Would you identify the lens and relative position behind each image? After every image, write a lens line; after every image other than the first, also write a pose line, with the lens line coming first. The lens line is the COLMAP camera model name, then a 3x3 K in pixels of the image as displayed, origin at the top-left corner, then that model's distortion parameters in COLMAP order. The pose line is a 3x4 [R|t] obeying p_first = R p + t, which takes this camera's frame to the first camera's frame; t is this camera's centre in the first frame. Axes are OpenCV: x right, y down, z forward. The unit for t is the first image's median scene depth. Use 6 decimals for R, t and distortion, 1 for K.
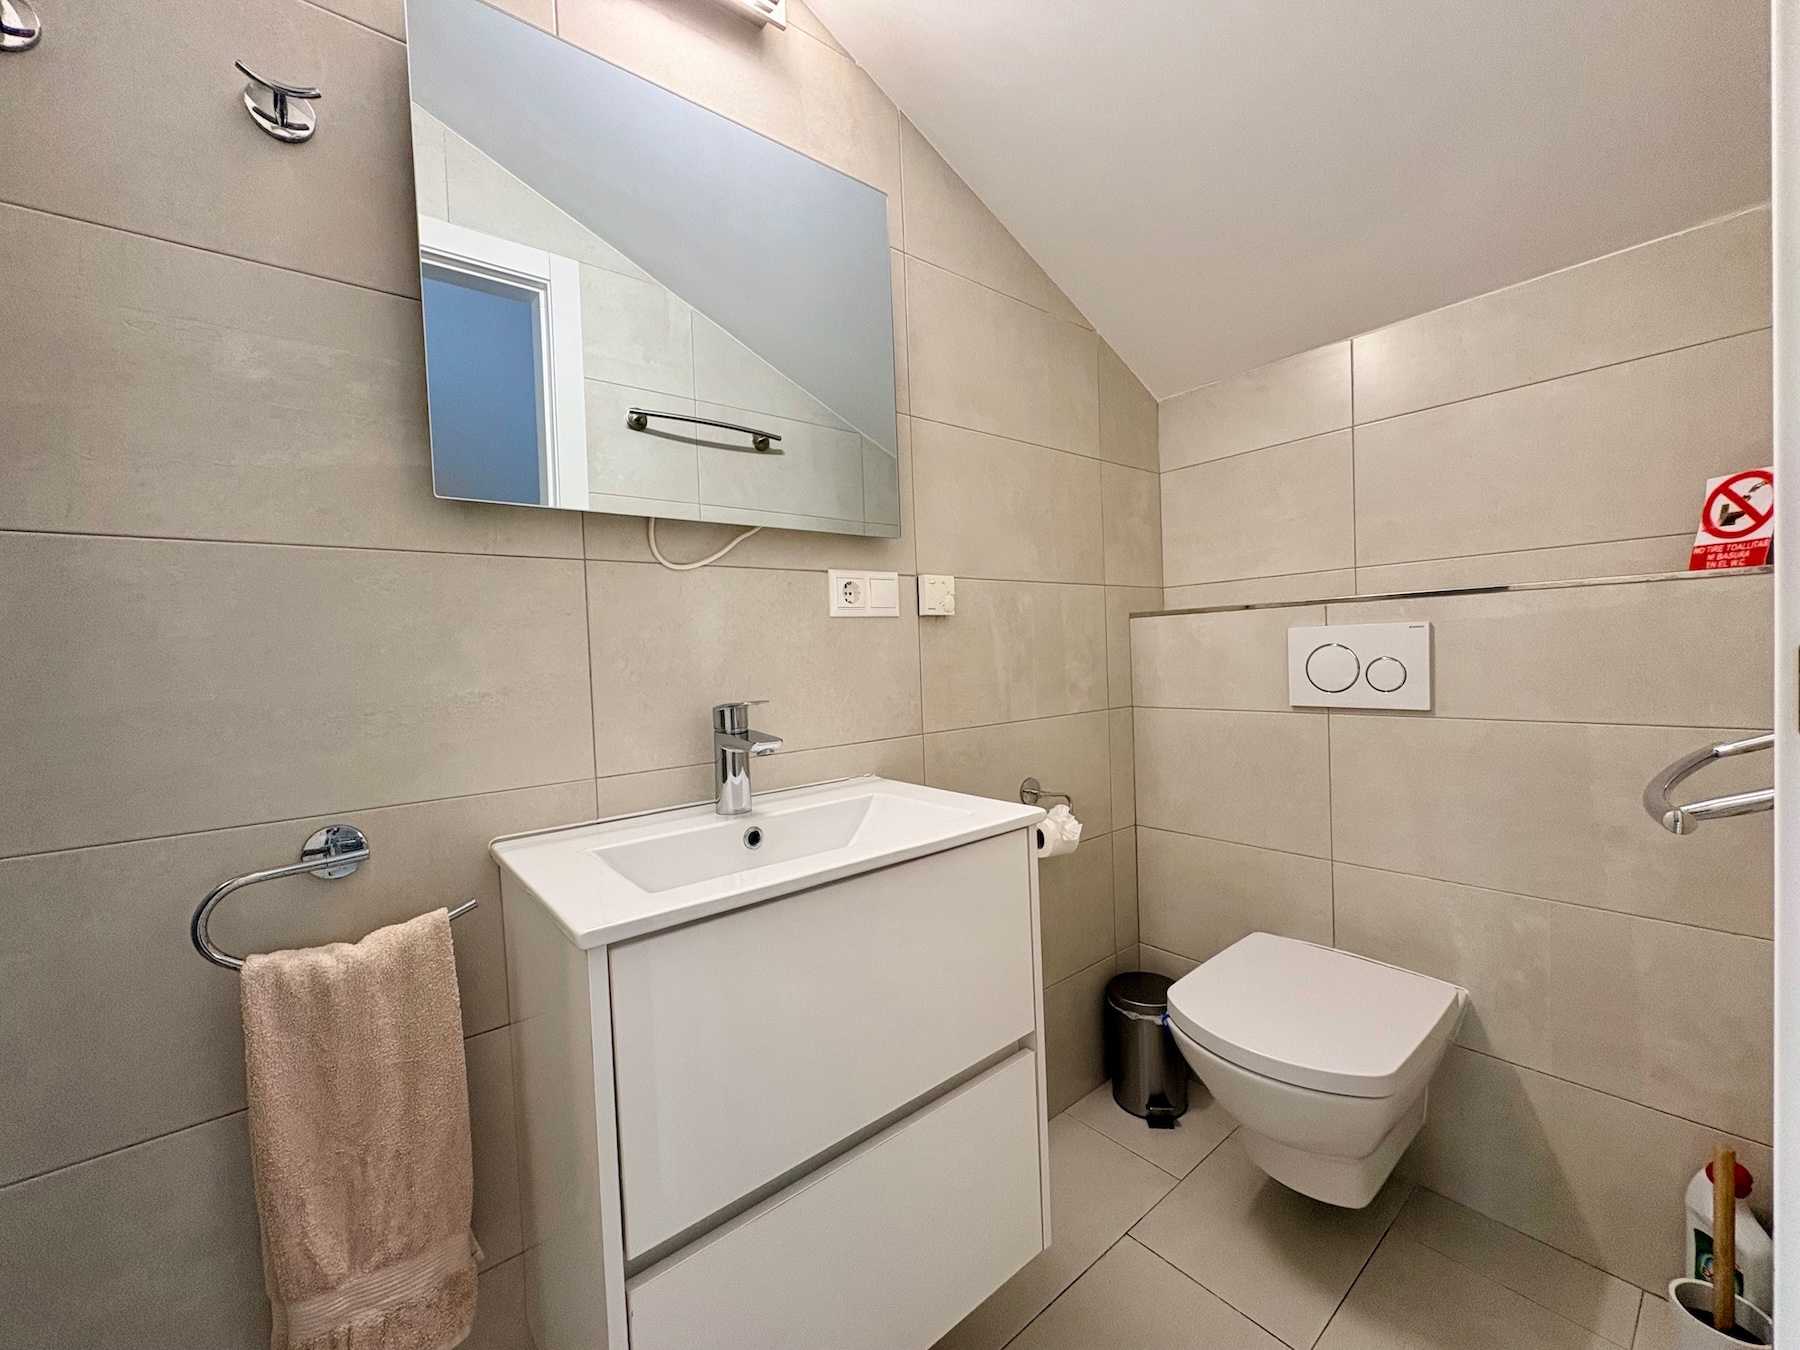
lens RADIAL K [[714.0, 0, 899.9], [0, 714.0, 671.8], [0, 0, 1]] dist [-0.001486, 0.000140]
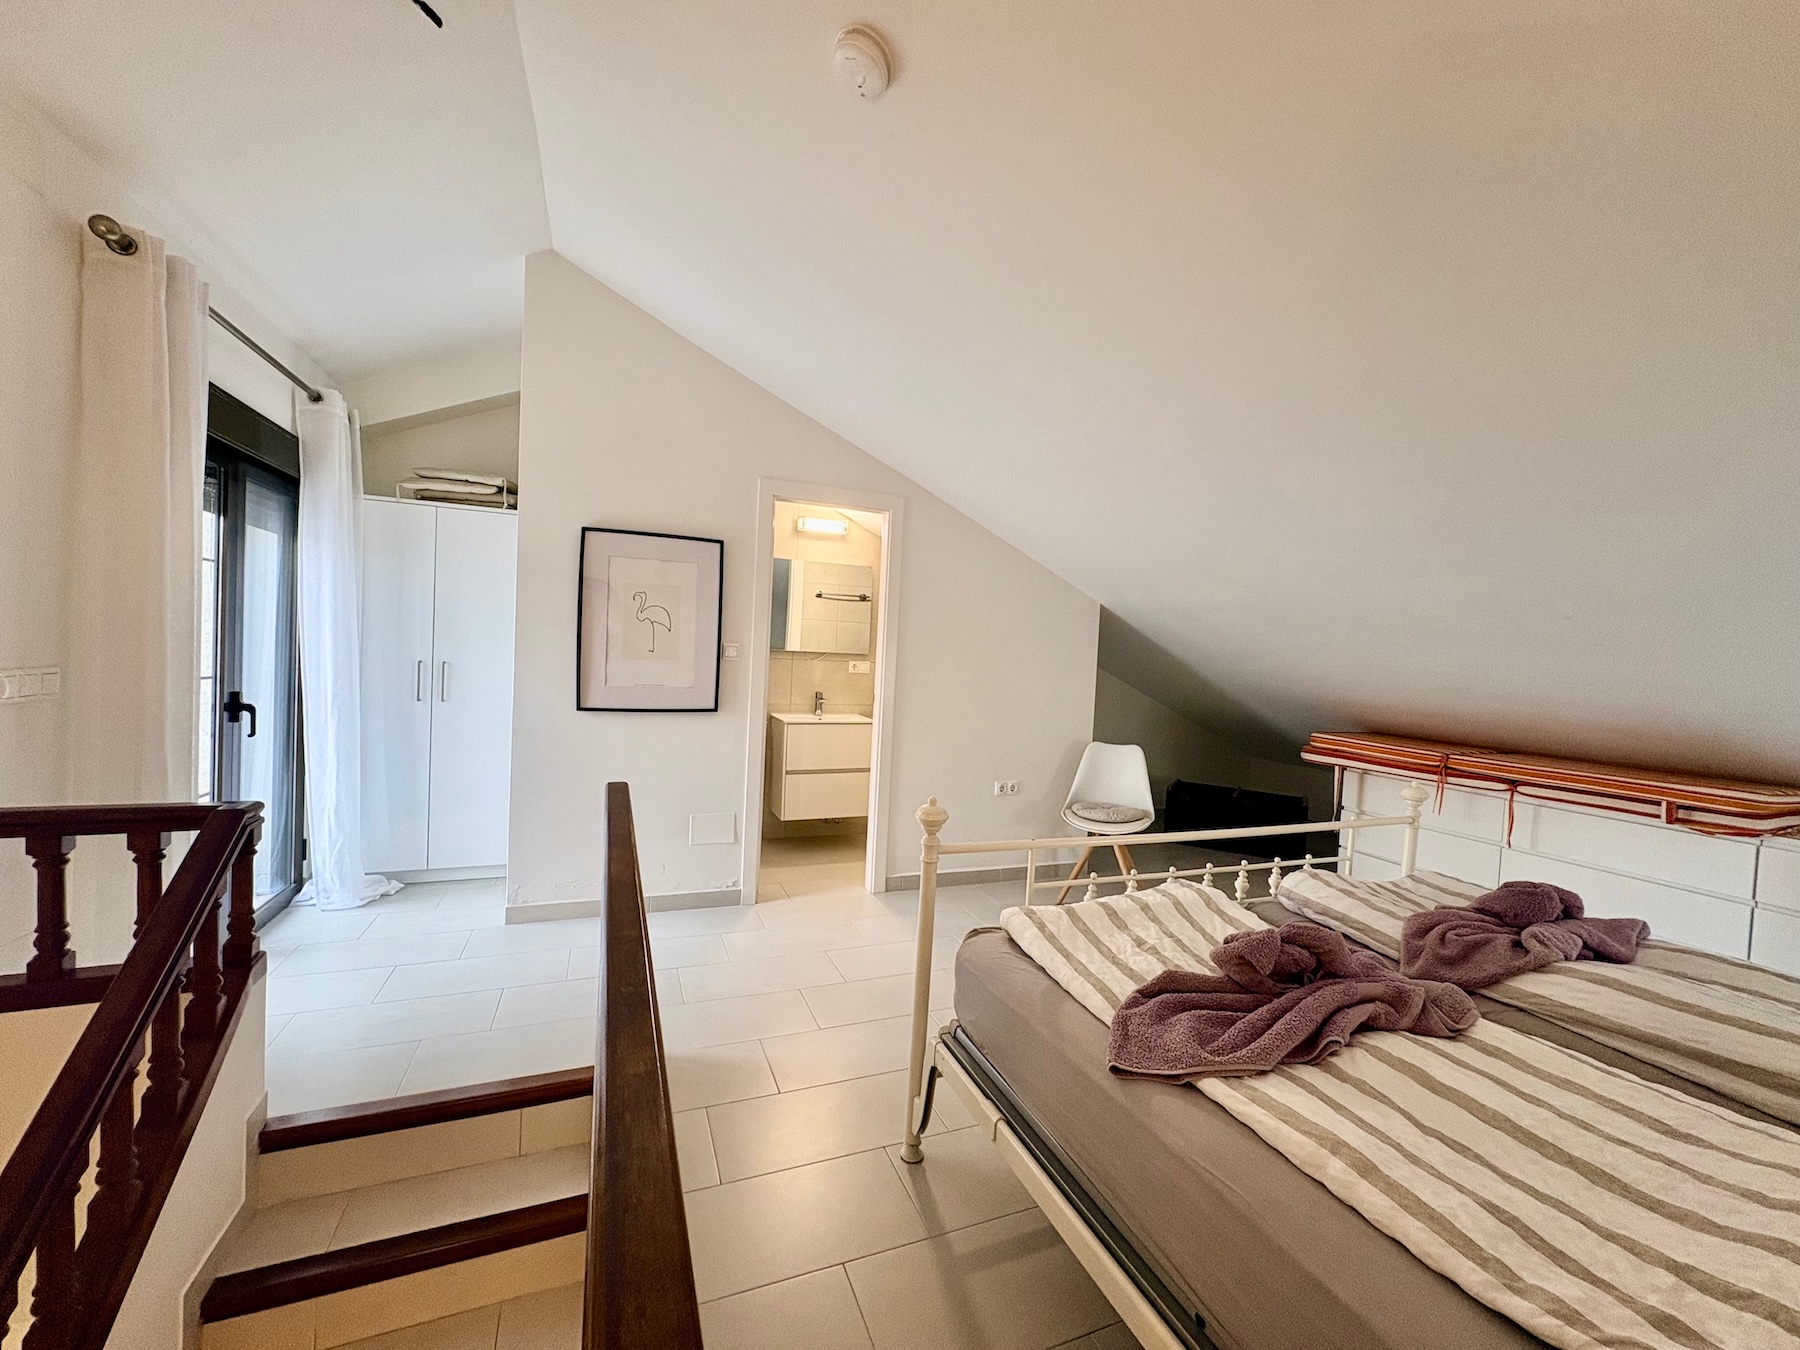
lens RADIAL K [[714.0, 0, 899.9], [0, 714.0, 671.8], [0, 0, 1]] dist [-0.001486, 0.000140]
pose [[0.952329, 0.091834, -0.290923, 1.573448], [-0.092981, 0.995619, 0.009910, -0.177190], [0.290559, 0.017612, 0.956695, -3.228210]]
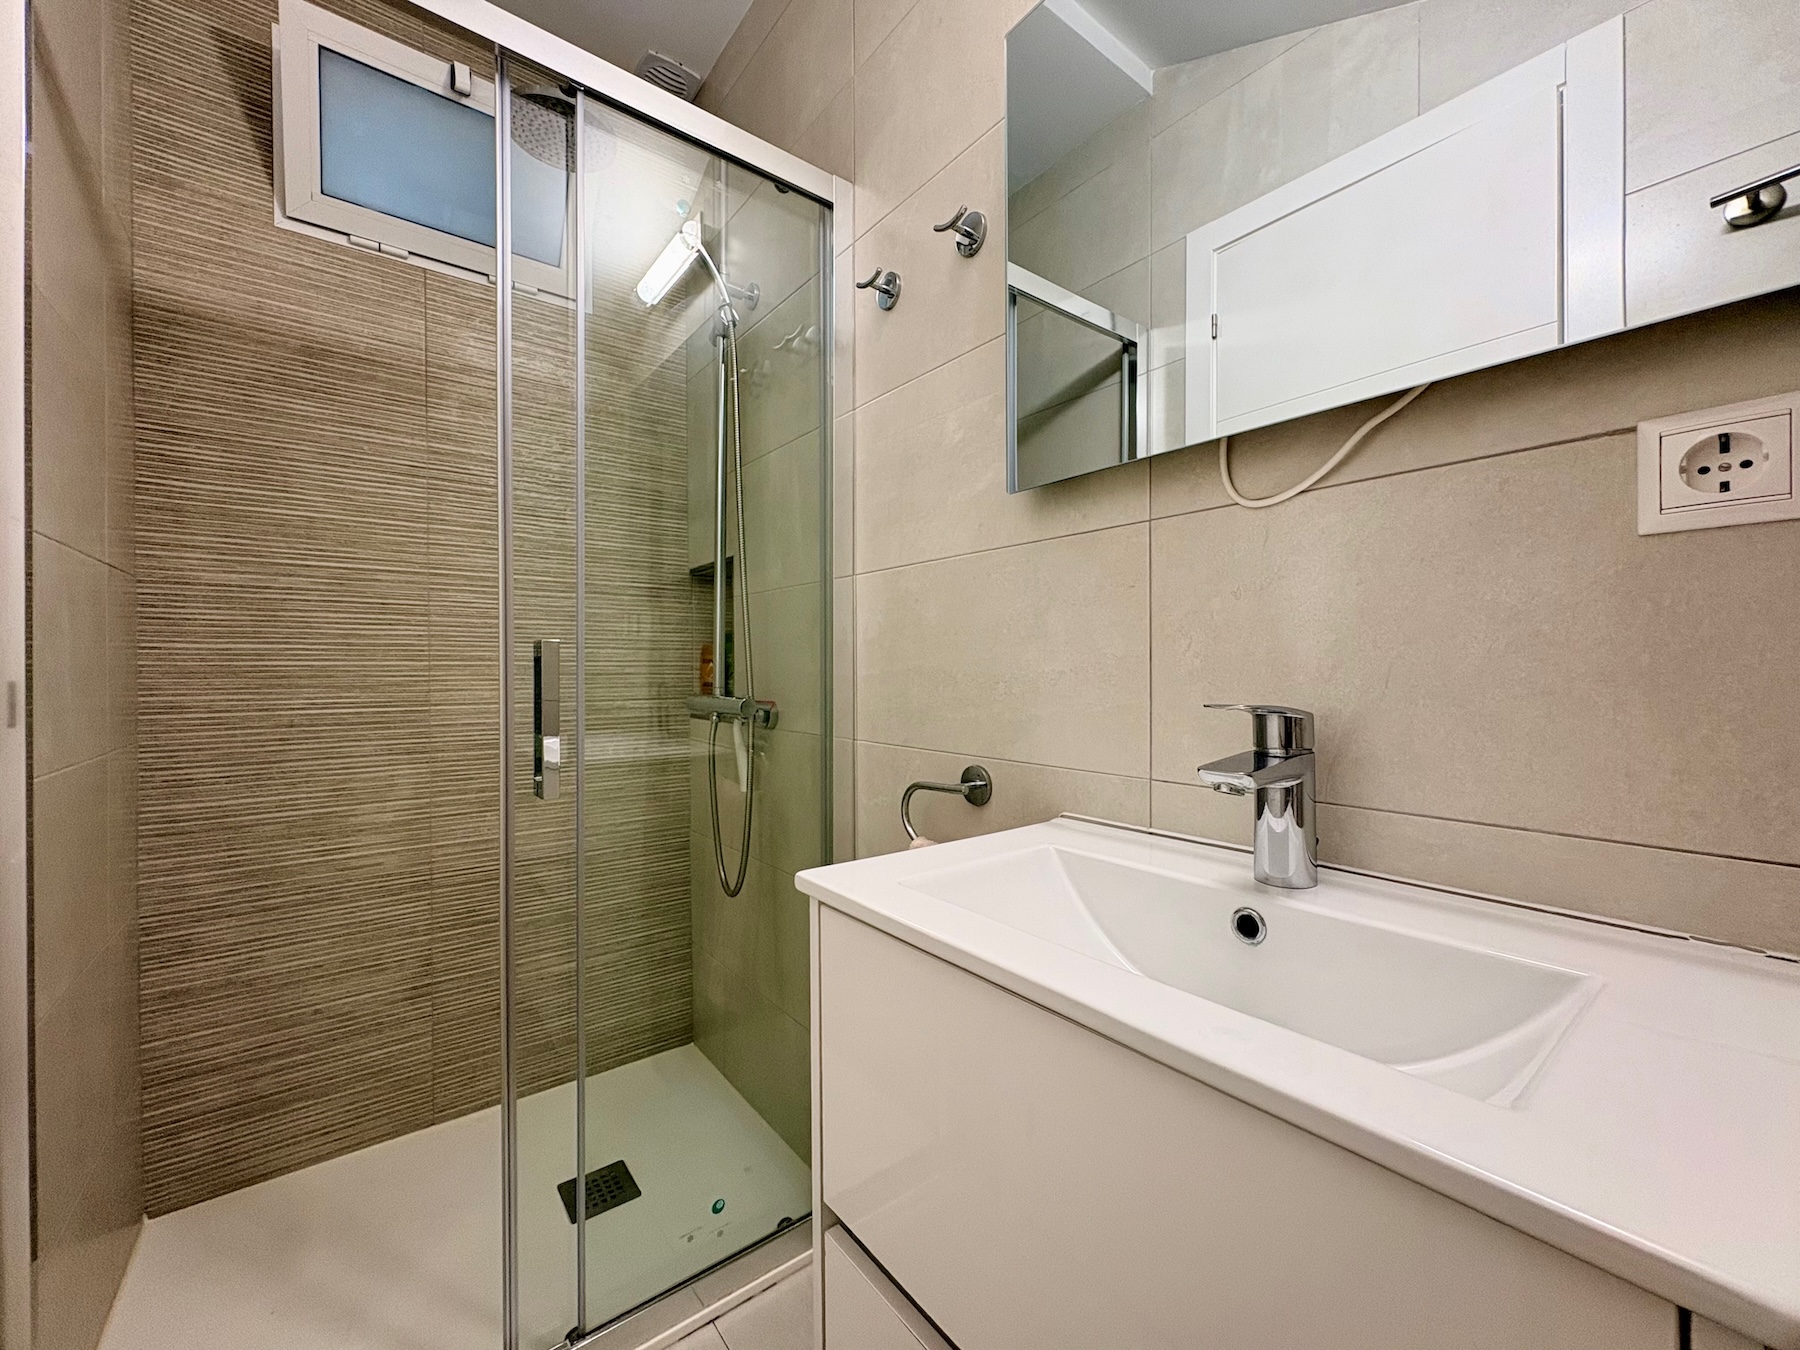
lens RADIAL K [[714.0, 0, 899.9], [0, 714.0, 671.8], [0, 0, 1]] dist [-0.001486, 0.000140]
pose [[-0.021931, 0.038350, -0.999024, 0.391141], [-0.025978, 0.998905, 0.038915, -0.002507], [0.999422, 0.026806, -0.020911, 0.677164]]
